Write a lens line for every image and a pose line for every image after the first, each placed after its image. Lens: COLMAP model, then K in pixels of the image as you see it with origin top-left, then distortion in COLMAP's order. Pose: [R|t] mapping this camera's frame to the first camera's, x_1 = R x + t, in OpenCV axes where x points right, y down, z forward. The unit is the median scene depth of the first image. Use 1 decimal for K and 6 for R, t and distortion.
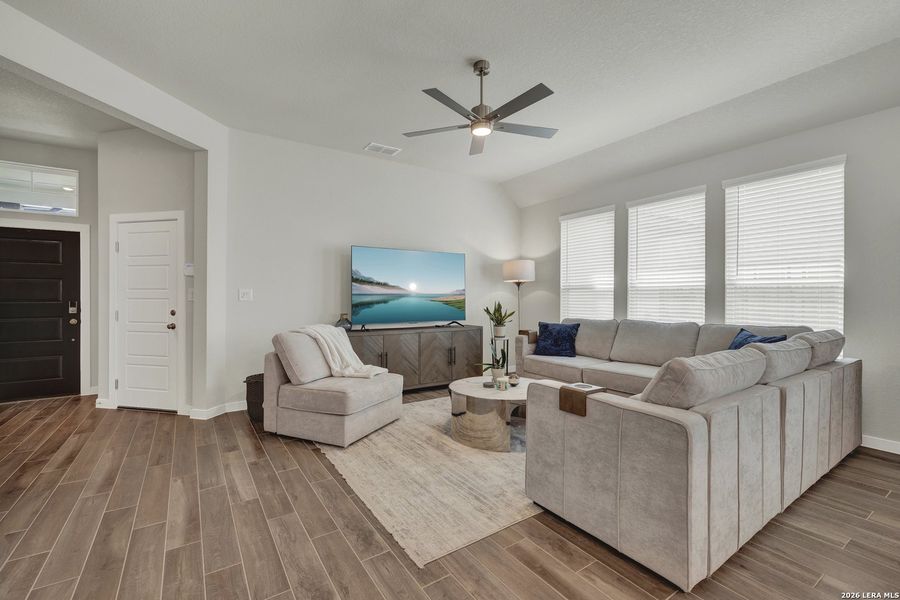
lens RADIAL K [[395.4, 0, 441.9], [0, 395.4, 295.6], [0, 0, 1]] dist [0.009828, -0.003793]
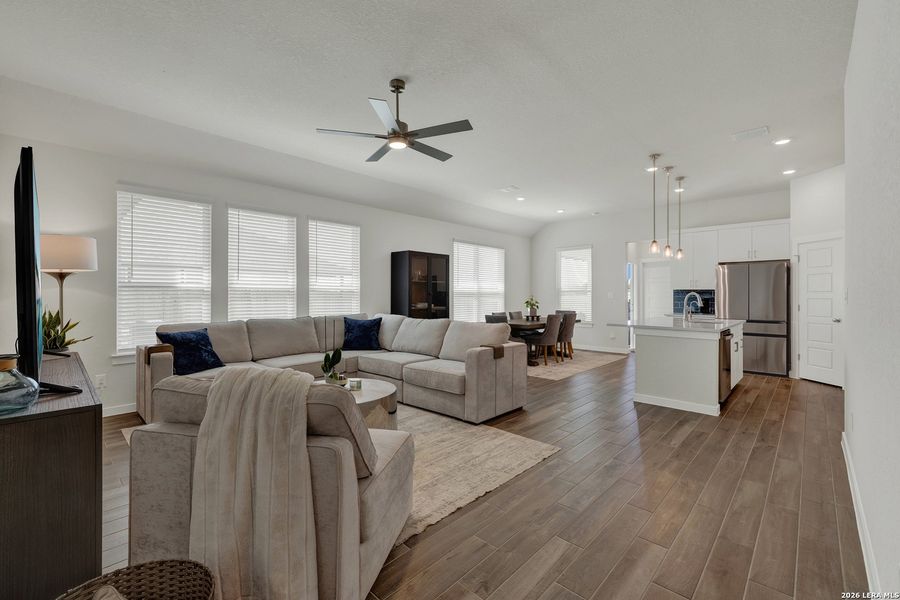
lens RADIAL K [[382.9, 0, 441.8], [0, 382.9, 294.7], [0, 0, 1]] dist [-0.010983, 0.003839]
pose [[-0.220290, 0.003169, 0.975429, -0.602479], [-0.003021, 0.999988, -0.003931, -0.001676], [-0.975430, -0.003813, -0.220278, 0.709714]]
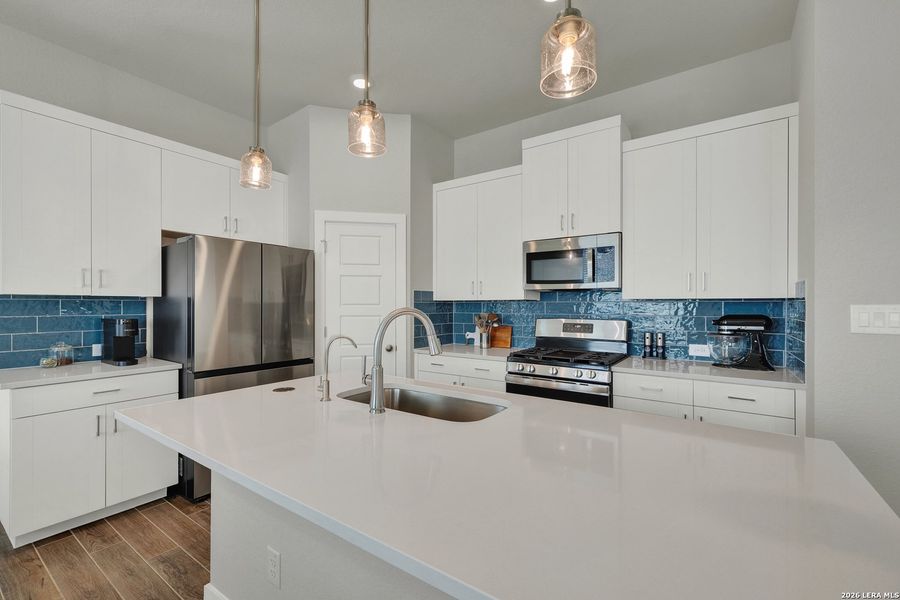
lens RADIAL K [[382.9, 0, 450.9], [0, 382.9, 305.9], [0, 0, 1]] dist [-0.010983, 0.003839]
pose [[-0.926904, 0.000342, -0.375297, 0.355905], [-0.000420, 0.999998, 0.001950, -0.017007], [0.375297, 0.001965, -0.926902, 0.089737]]
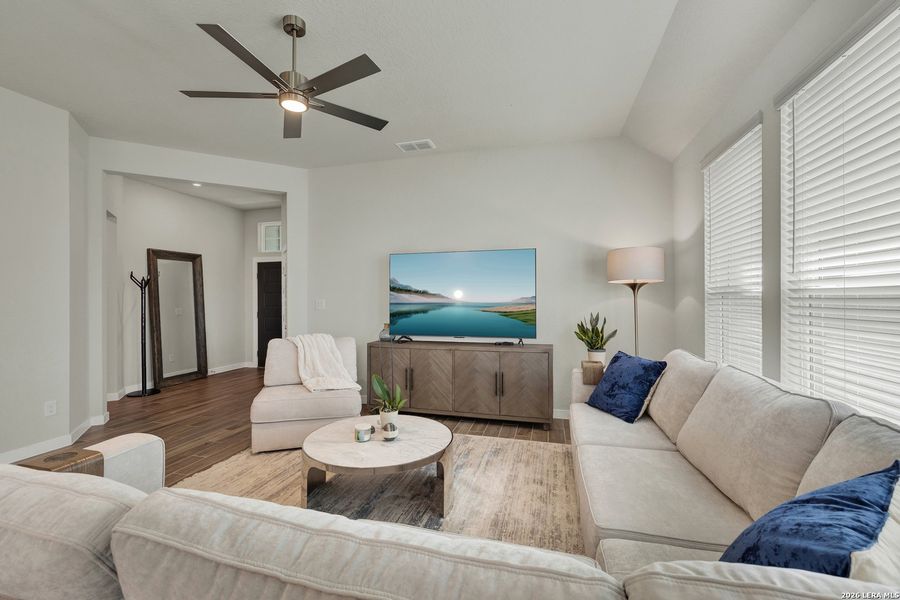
lens RADIAL K [[382.9, 0, 446.3], [0, 382.9, 297.2], [0, 0, 1]] dist [-0.010983, 0.003839]
pose [[0.665359, -0.006614, -0.746494, 0.556192], [0.006575, 0.999974, -0.002999, -0.015186], [0.746495, -0.002912, 0.665385, 0.466213]]
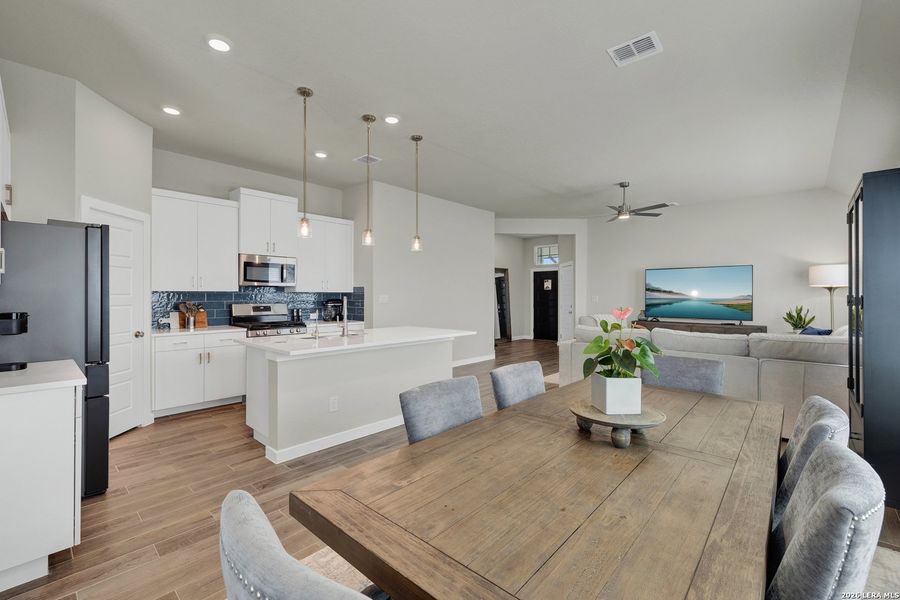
lens RADIAL K [[382.9, 0, 443.8], [0, 382.9, 291.2], [0, 0, 1]] dist [-0.010983, 0.003839]
pose [[0.241902, -0.009903, -0.970250, 1.090145], [-0.000033, 0.999948, -0.010214, -0.017180], [0.970301, 0.002503, 0.241889, -0.197752]]
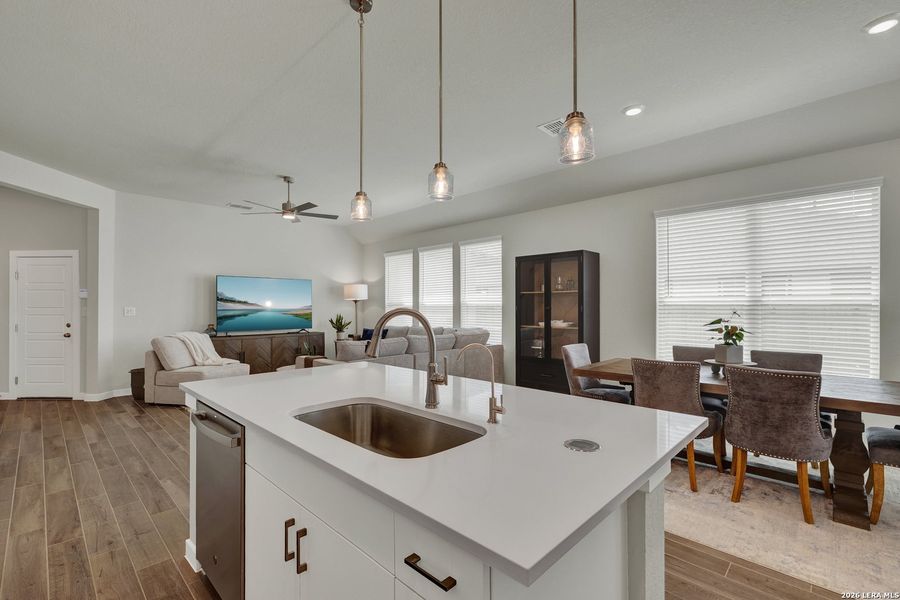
lens RADIAL K [[395.4, 0, 442.9], [0, 395.4, 307.5], [0, 0, 1]] dist [0.009828, -0.003793]
pose [[0.976131, -0.003218, 0.217161, 0.237561], [0.002056, 0.999982, 0.005576, -0.018393], [-0.217175, -0.004997, 0.976120, -0.517883]]
